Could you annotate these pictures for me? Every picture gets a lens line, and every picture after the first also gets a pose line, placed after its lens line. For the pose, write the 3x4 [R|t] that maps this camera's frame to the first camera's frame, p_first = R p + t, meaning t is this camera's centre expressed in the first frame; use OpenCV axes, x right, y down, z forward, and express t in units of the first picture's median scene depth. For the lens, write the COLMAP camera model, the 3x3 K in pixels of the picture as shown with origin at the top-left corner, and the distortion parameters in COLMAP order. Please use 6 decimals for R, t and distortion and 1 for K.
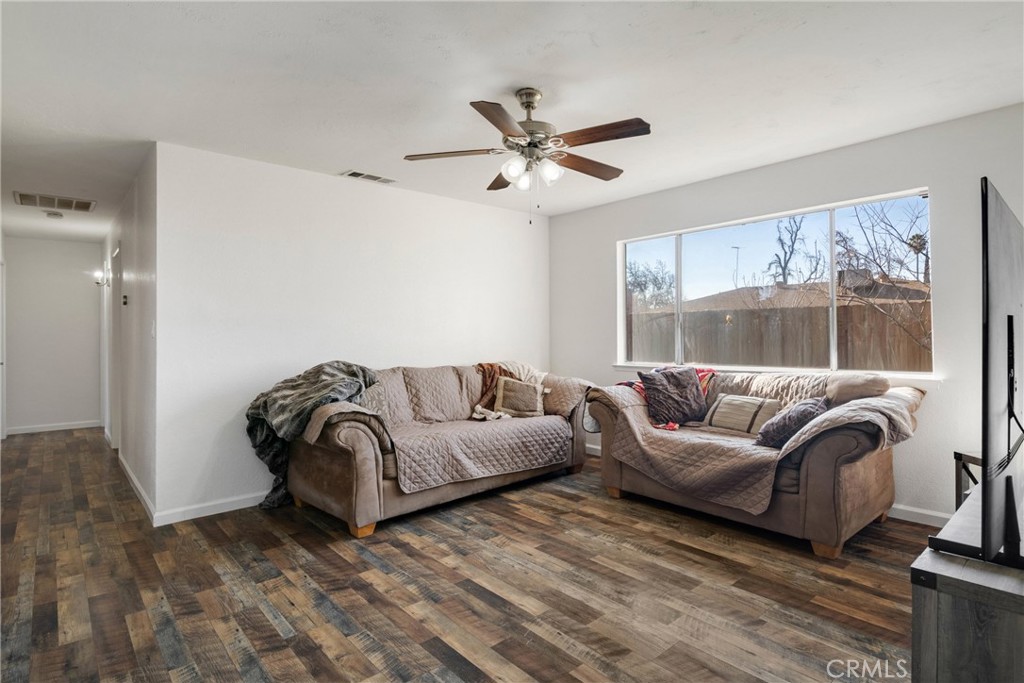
lens RADIAL K [[532.0, 0, 509.9], [0, 532.0, 336.5], [0, 0, 1]] dist [-0.003120, -0.003057]
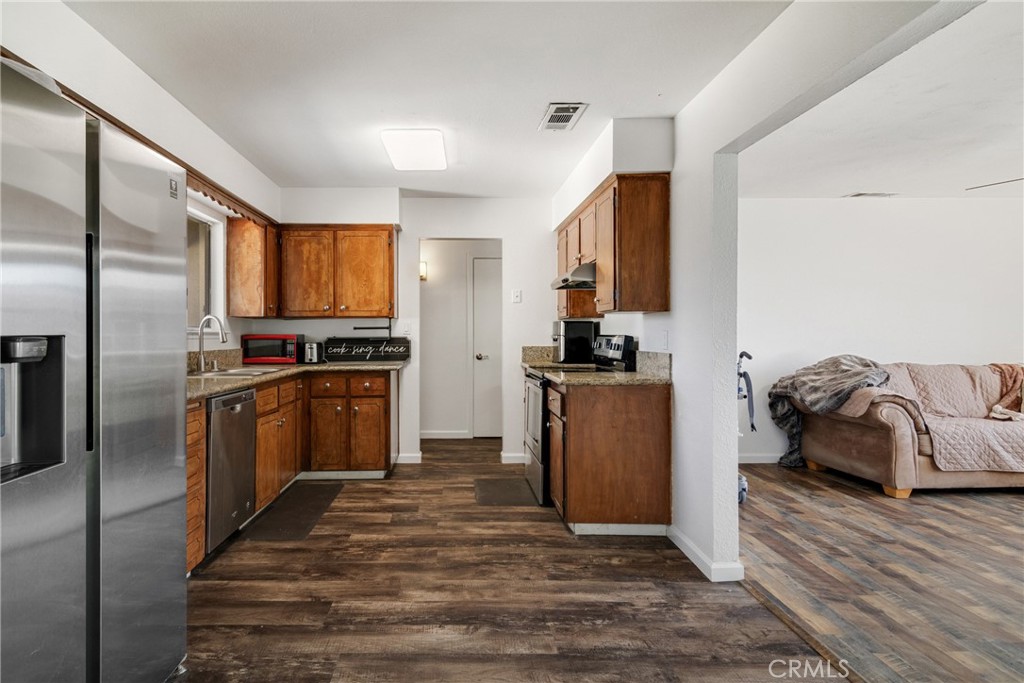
lens RADIAL K [[532.0, 0, 467.9], [0, 532.0, 328.8], [0, 0, 1]] dist [-0.003120, -0.003057]
pose [[0.749509, 0.007627, -0.661951, -0.207088], [-0.012501, 0.999918, -0.002633, 0.001650], [0.661876, 0.010248, 0.749543, -0.554210]]
